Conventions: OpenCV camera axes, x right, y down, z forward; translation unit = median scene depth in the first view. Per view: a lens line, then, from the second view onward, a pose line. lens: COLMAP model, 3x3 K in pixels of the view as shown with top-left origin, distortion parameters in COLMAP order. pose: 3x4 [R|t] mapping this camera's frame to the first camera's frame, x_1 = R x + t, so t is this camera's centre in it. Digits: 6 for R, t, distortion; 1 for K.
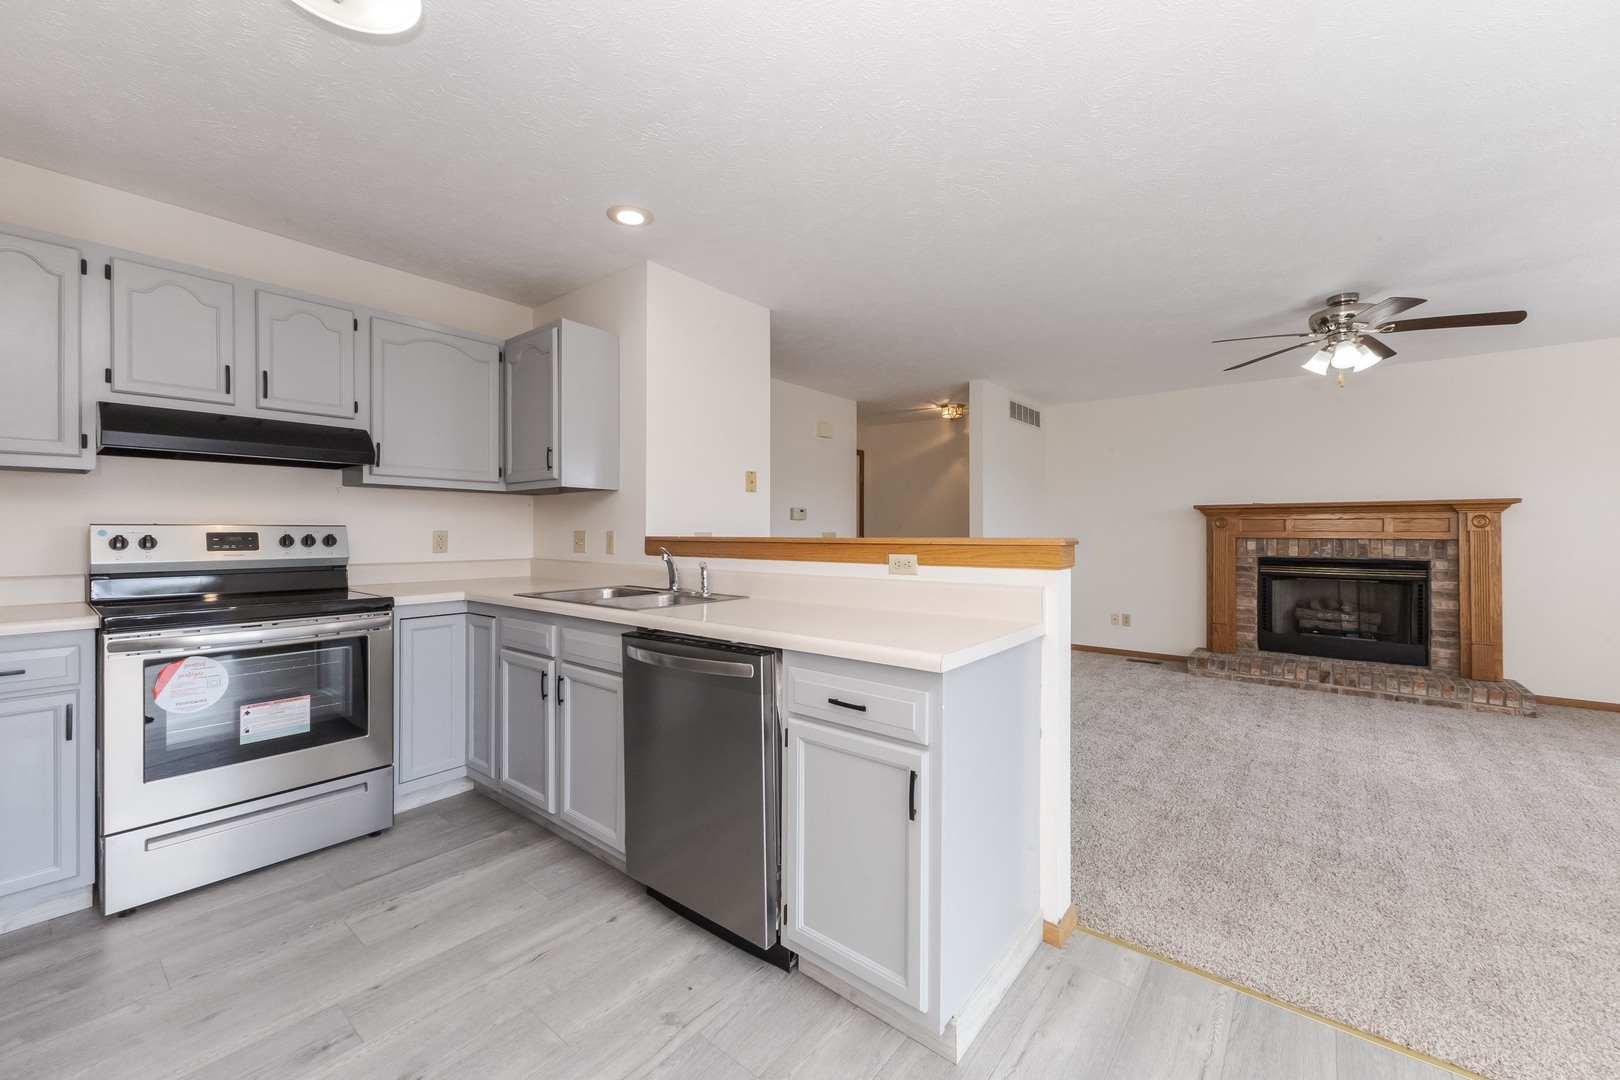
lens RADIAL K [[637.0, 0, 804.2], [0, 637.0, 529.0], [0, 0, 1]] dist [-0.003111, -0.000811]
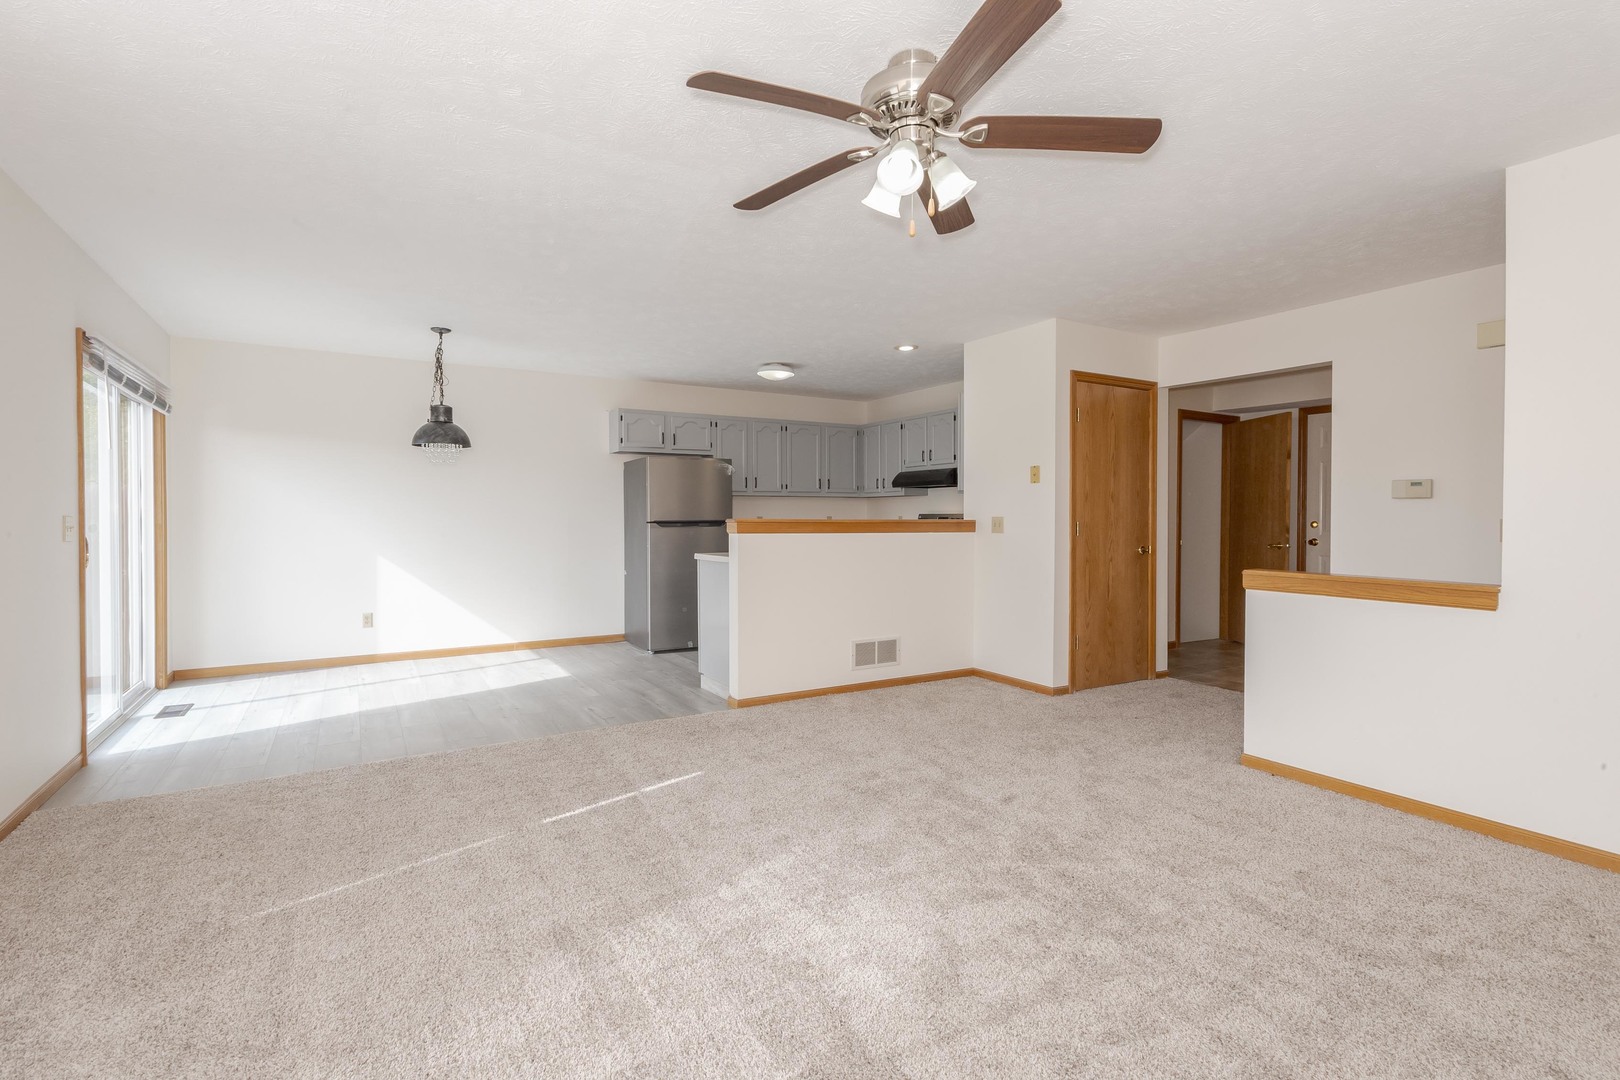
lens RADIAL K [[770.1, 0, 807.5], [0, 770.1, 525.8], [0, 0, 1]] dist [0.018136, -0.000205]
pose [[-0.356104, 0.011045, -0.934381, 1.074445], [0.001470, 0.999936, 0.011260, 0.004161], [0.934445, 0.002636, -0.356097, 0.835238]]
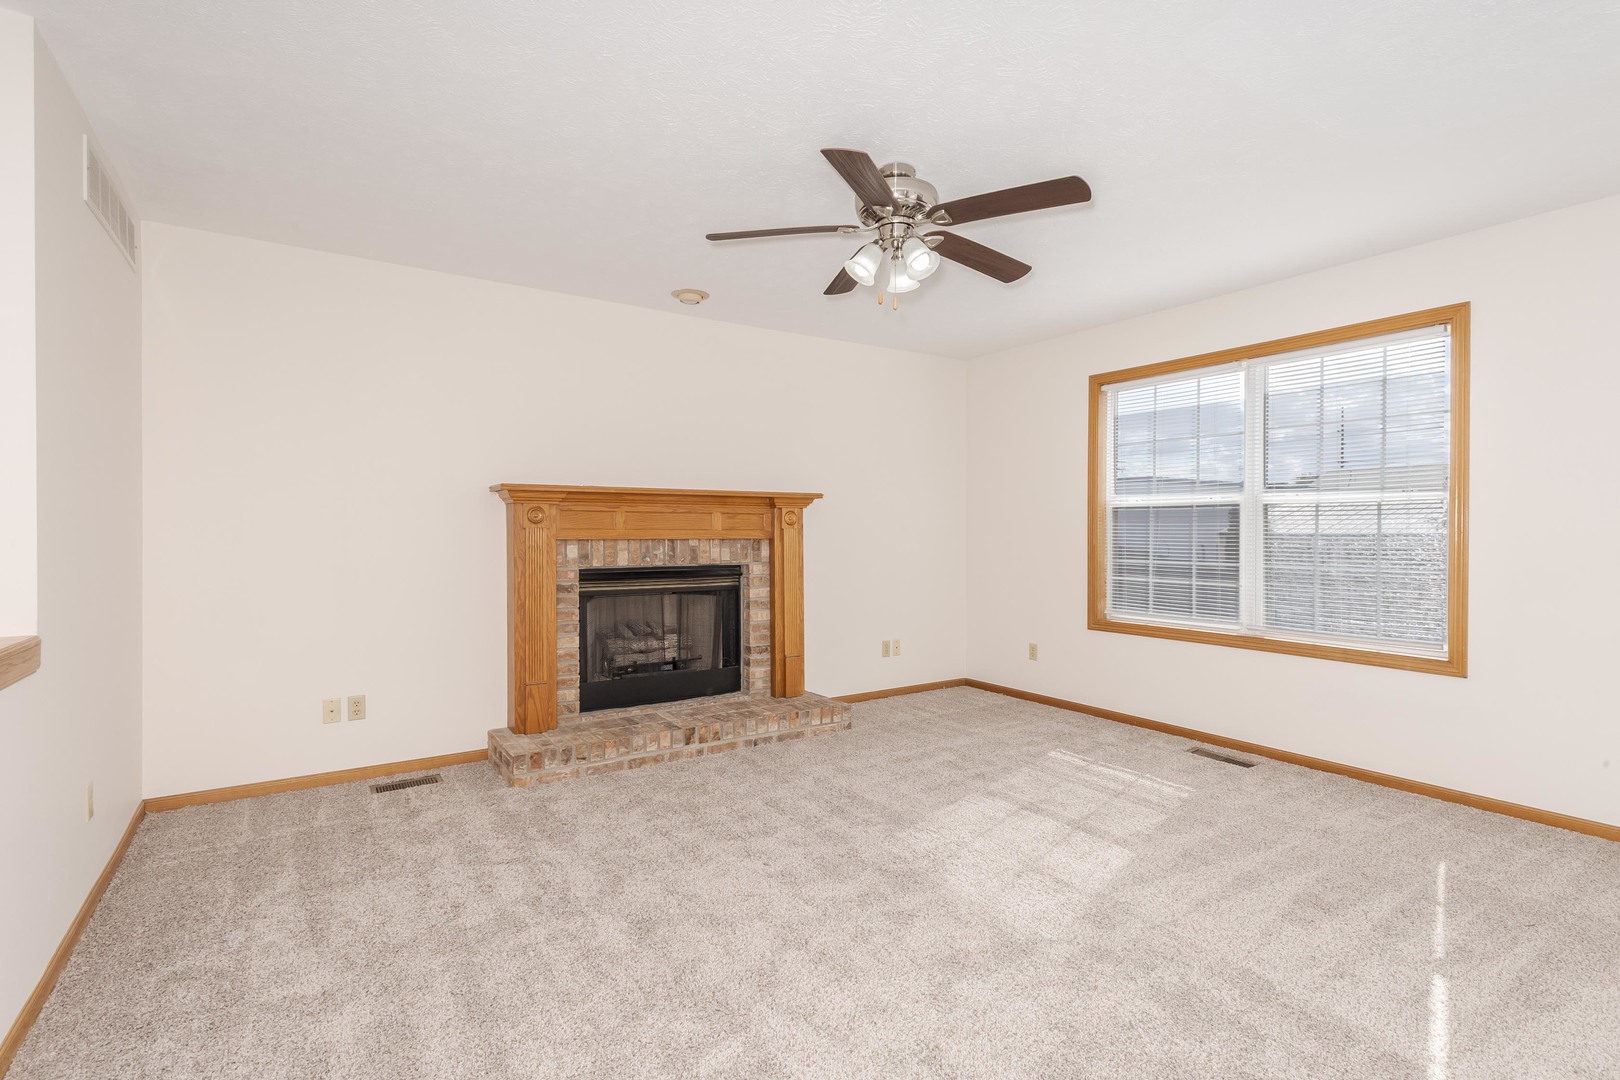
lens RADIAL K [[770.1, 0, 807.6], [0, 770.1, 535.0], [0, 0, 1]] dist [0.018136, -0.000205]
pose [[0.298704, -0.008564, 0.954307, 0.043933], [-0.002941, 0.999947, 0.009894, 0.001130], [-0.954341, -0.005762, 0.298663, 0.614343]]
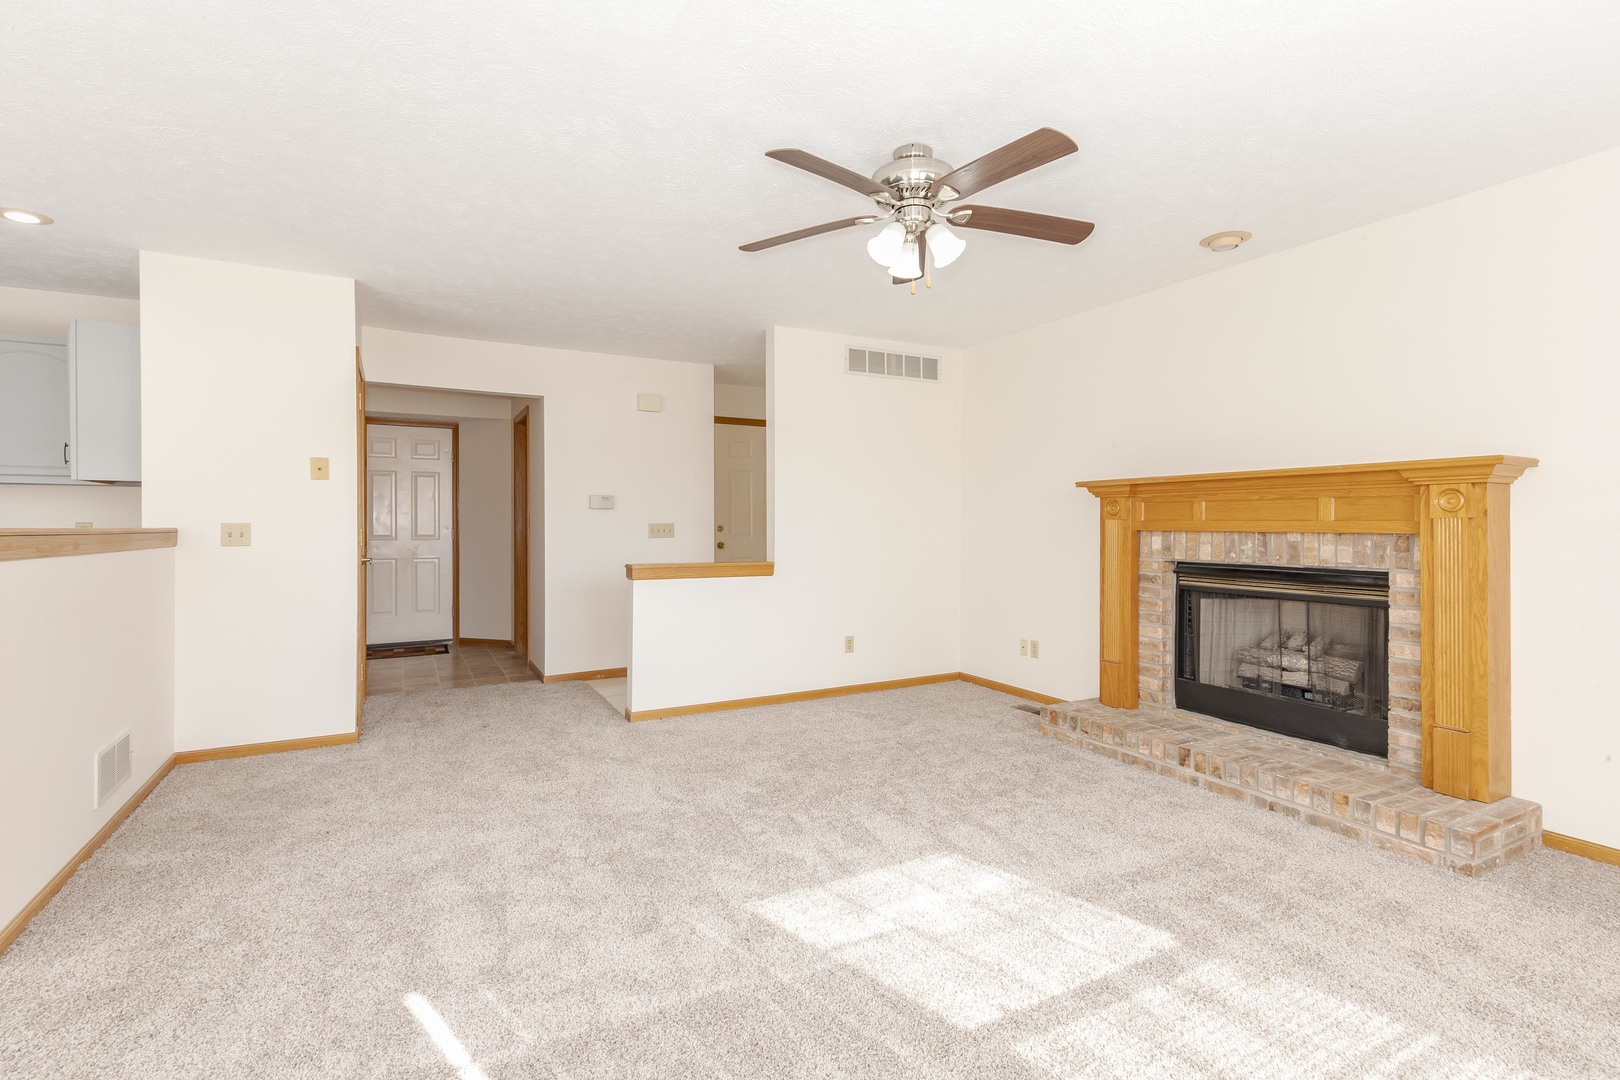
lens RADIAL K [[762.6, 0, 814.8], [0, 762.6, 519.2], [0, 0, 1]] dist [0.003276, -0.000076]
pose [[0.923271, -0.003422, -0.384135, 0.765325], [0.002468, 0.999993, -0.002976, 0.004191], [0.384142, 0.001800, 0.923272, 0.179237]]
